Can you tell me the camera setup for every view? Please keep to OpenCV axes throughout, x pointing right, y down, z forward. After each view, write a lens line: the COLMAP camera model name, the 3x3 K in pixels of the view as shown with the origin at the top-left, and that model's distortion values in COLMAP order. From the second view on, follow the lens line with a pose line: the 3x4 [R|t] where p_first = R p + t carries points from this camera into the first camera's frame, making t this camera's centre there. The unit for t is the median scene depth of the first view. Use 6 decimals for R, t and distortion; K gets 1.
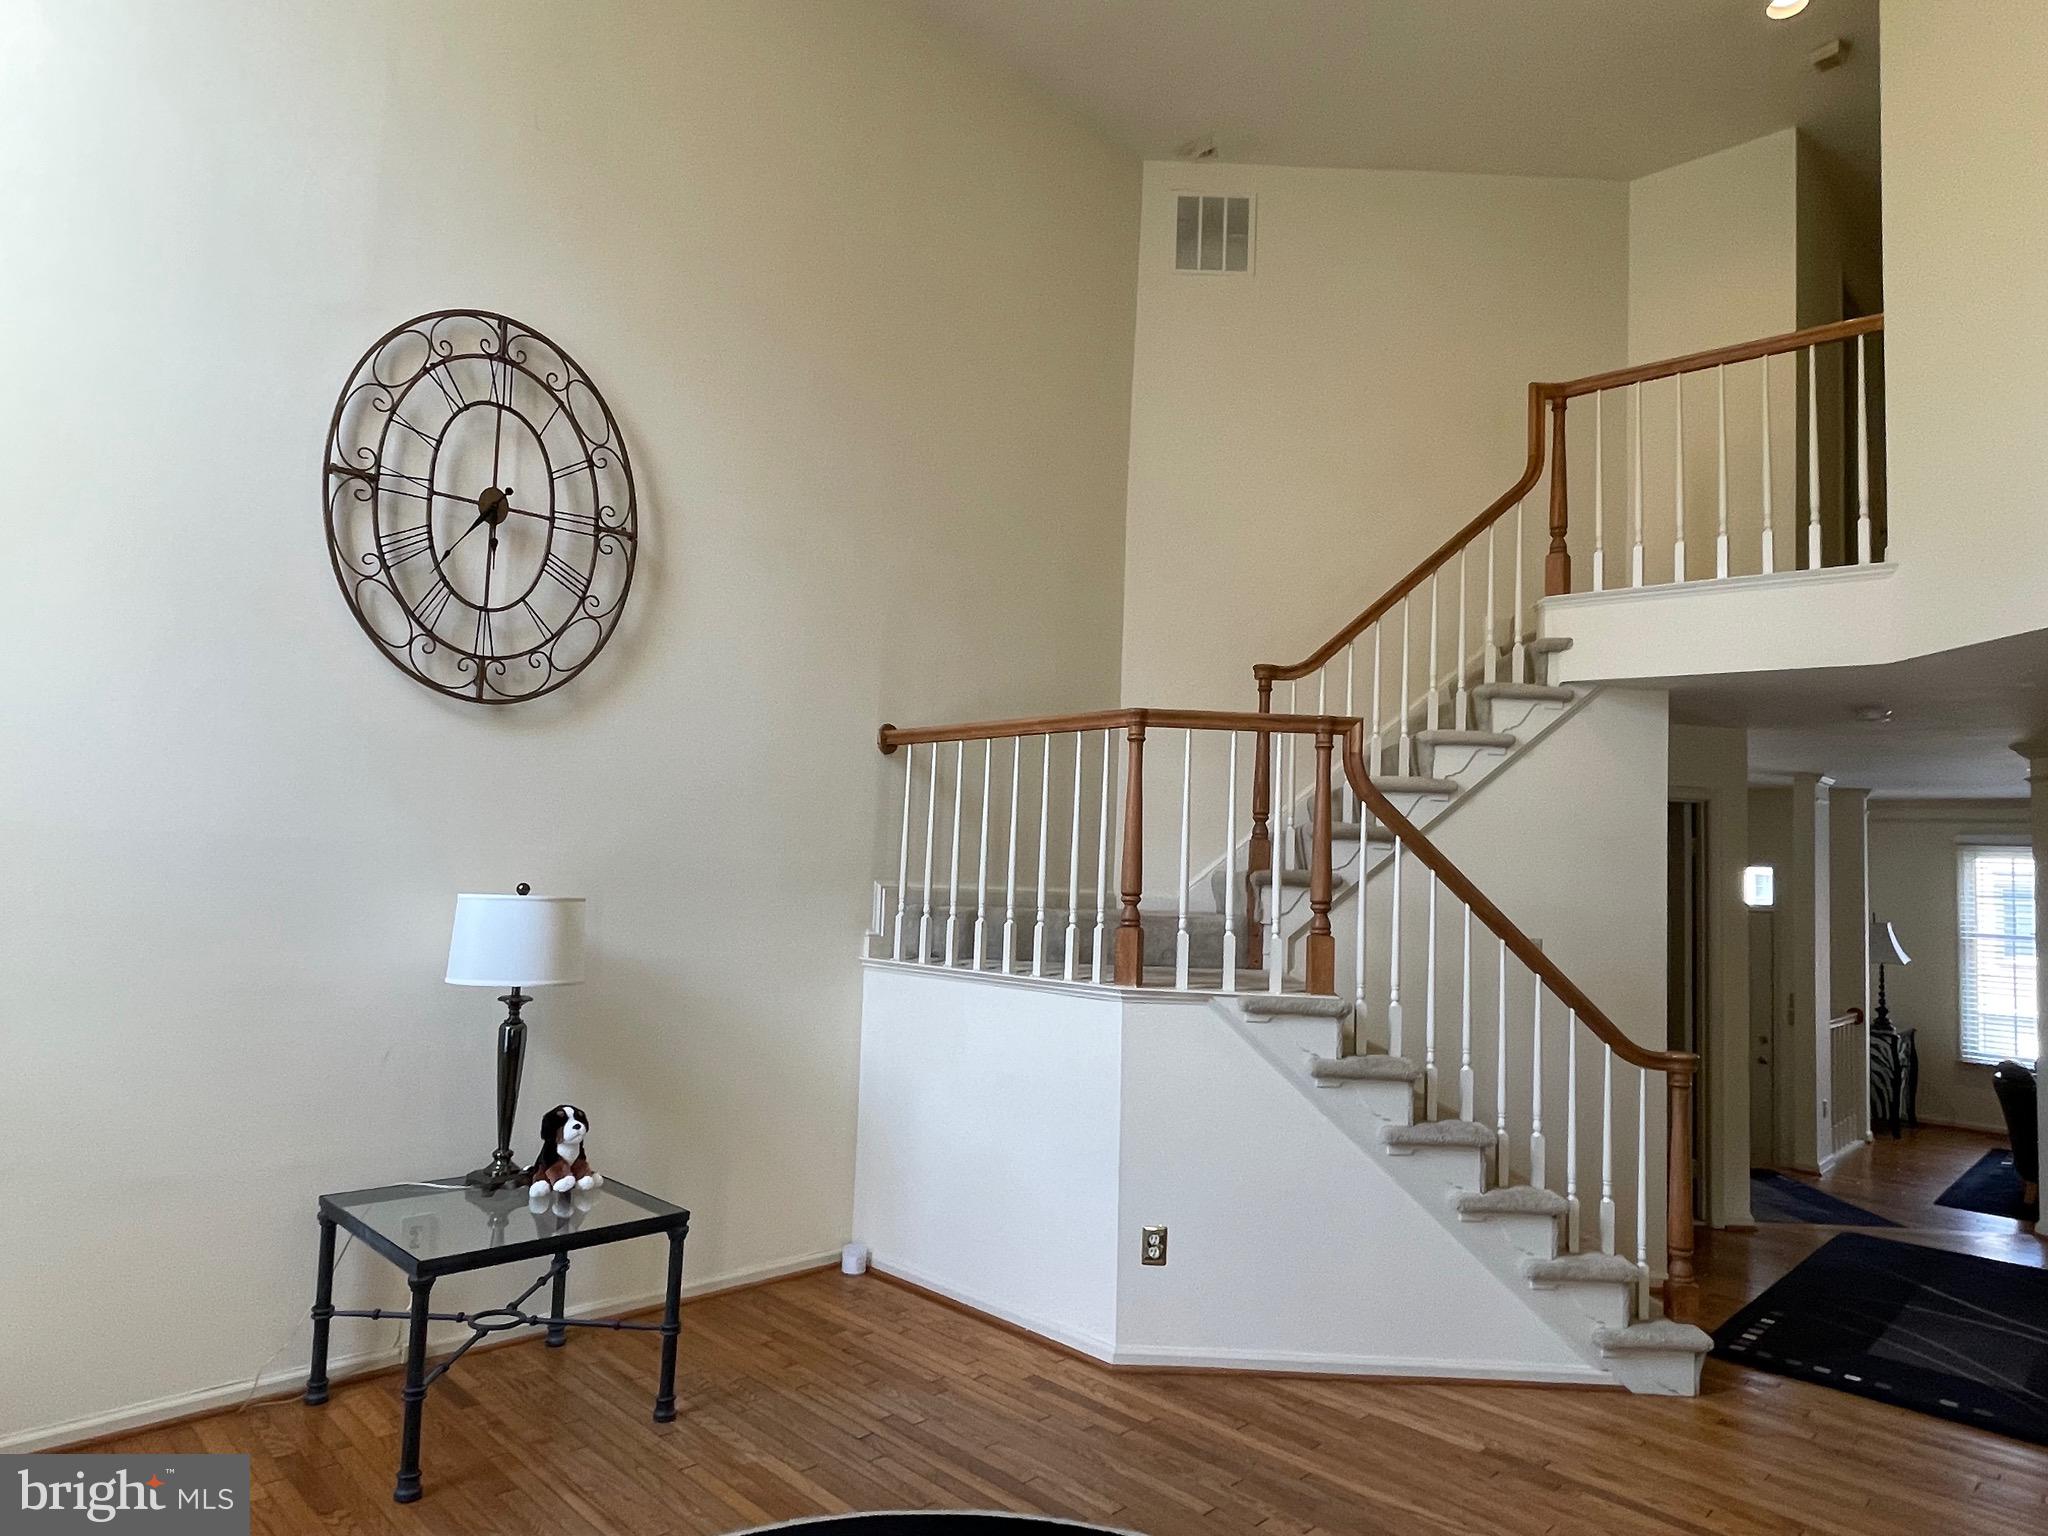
lens RADIAL K [[1246.1, 0, 1024.0], [0, 1246.1, 768.0], [0, 0, 1]] dist [0.001635, 0.000332]
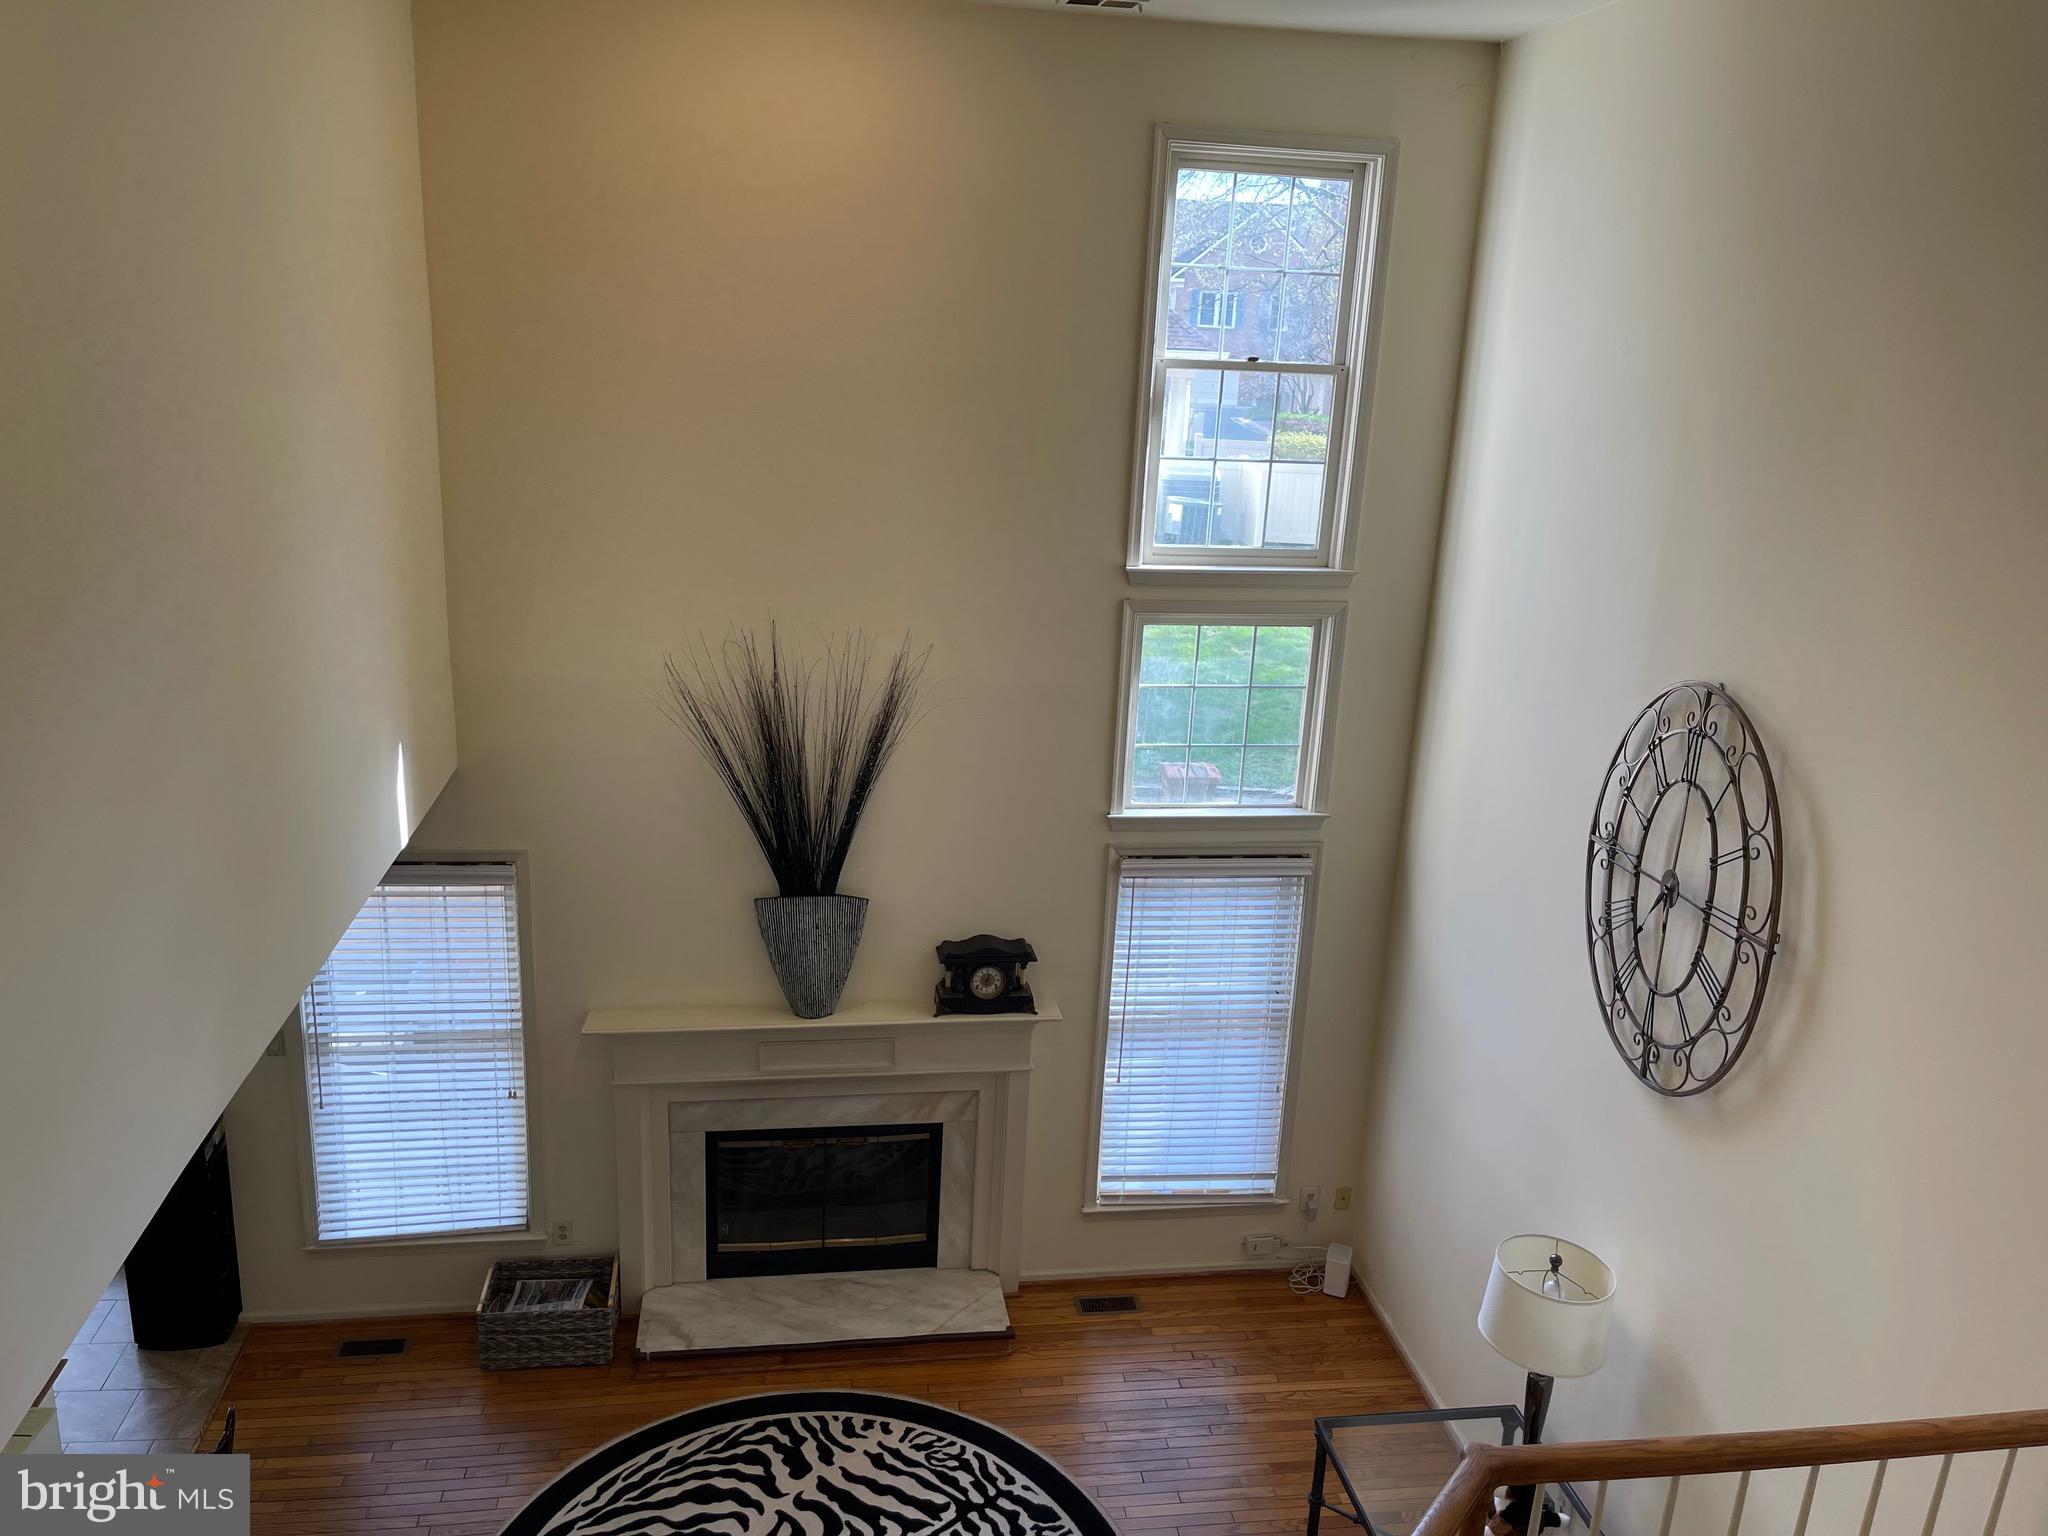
lens RADIAL K [[1532.8, 0, 1019.6], [0, 1532.8, 778.4], [0, 0, 1]] dist [0.052526, -0.042337]
pose [[-0.595747, 0.152884, -0.788487, 0.768755], [-0.007702, 0.980584, 0.195950, -0.515503], [0.803135, 0.122810, -0.583002, 1.272240]]
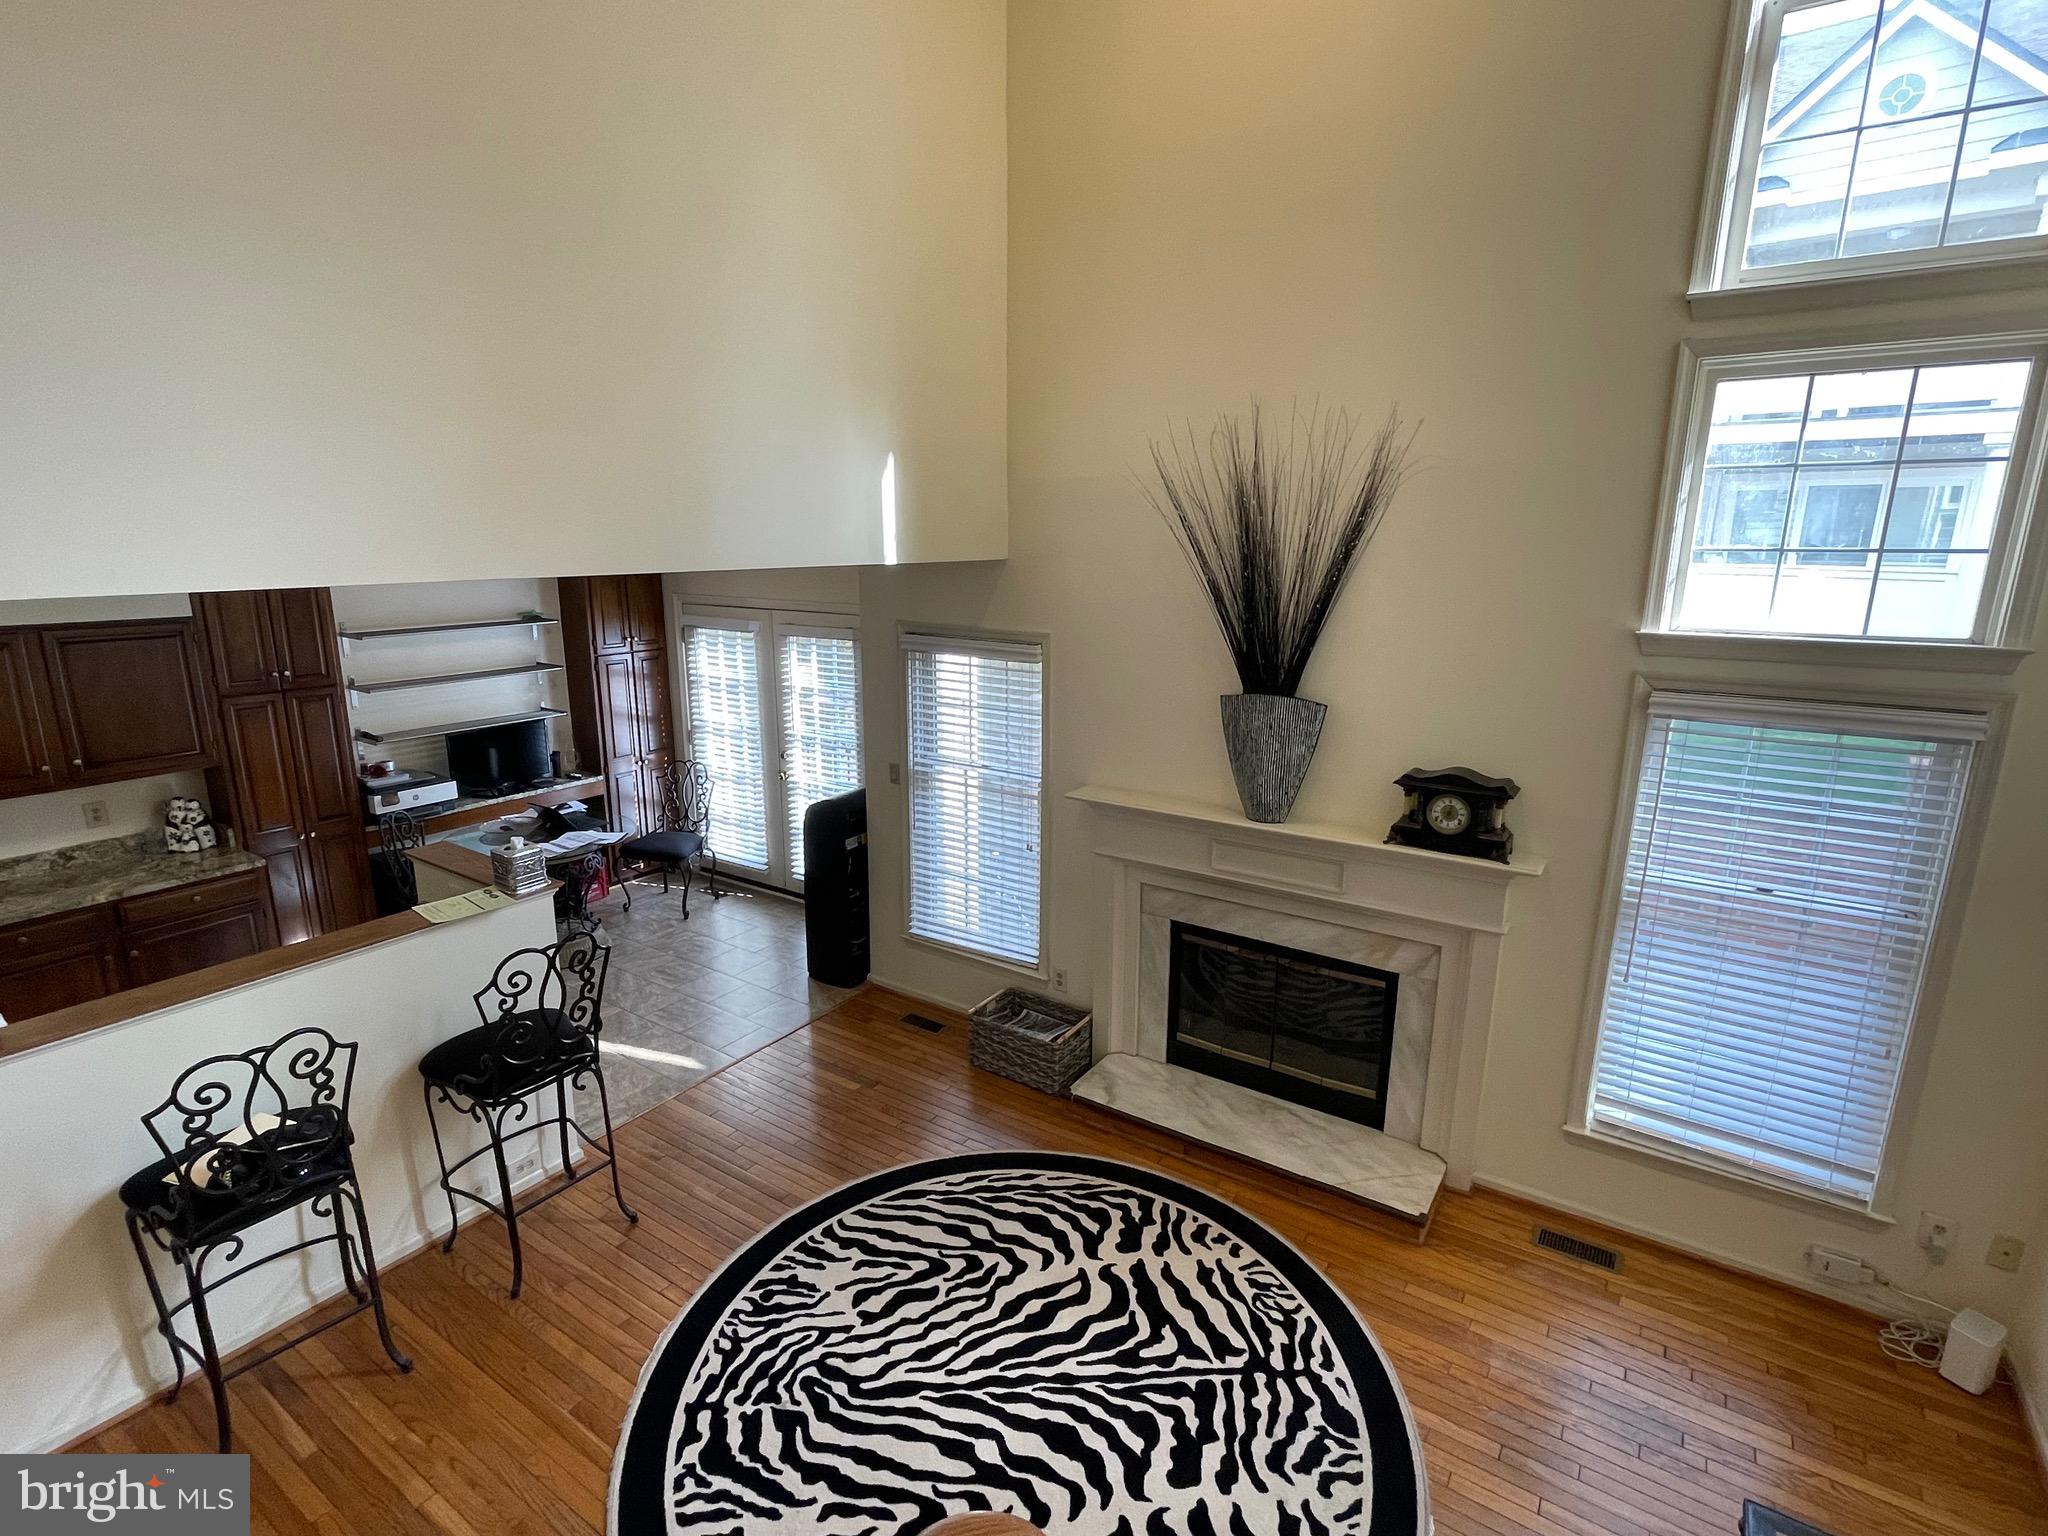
lens RADIAL K [[1009.1, 0, 1024.0], [0, 1009.1, 768.0], [0, 0, 1]] dist [-0.017607, 0.011600]
pose [[-0.981767, -0.001160, -0.190082, 0.109351], [-0.030046, 0.988357, 0.149159, -0.157196], [0.187696, 0.152150, -0.970371, 1.149334]]
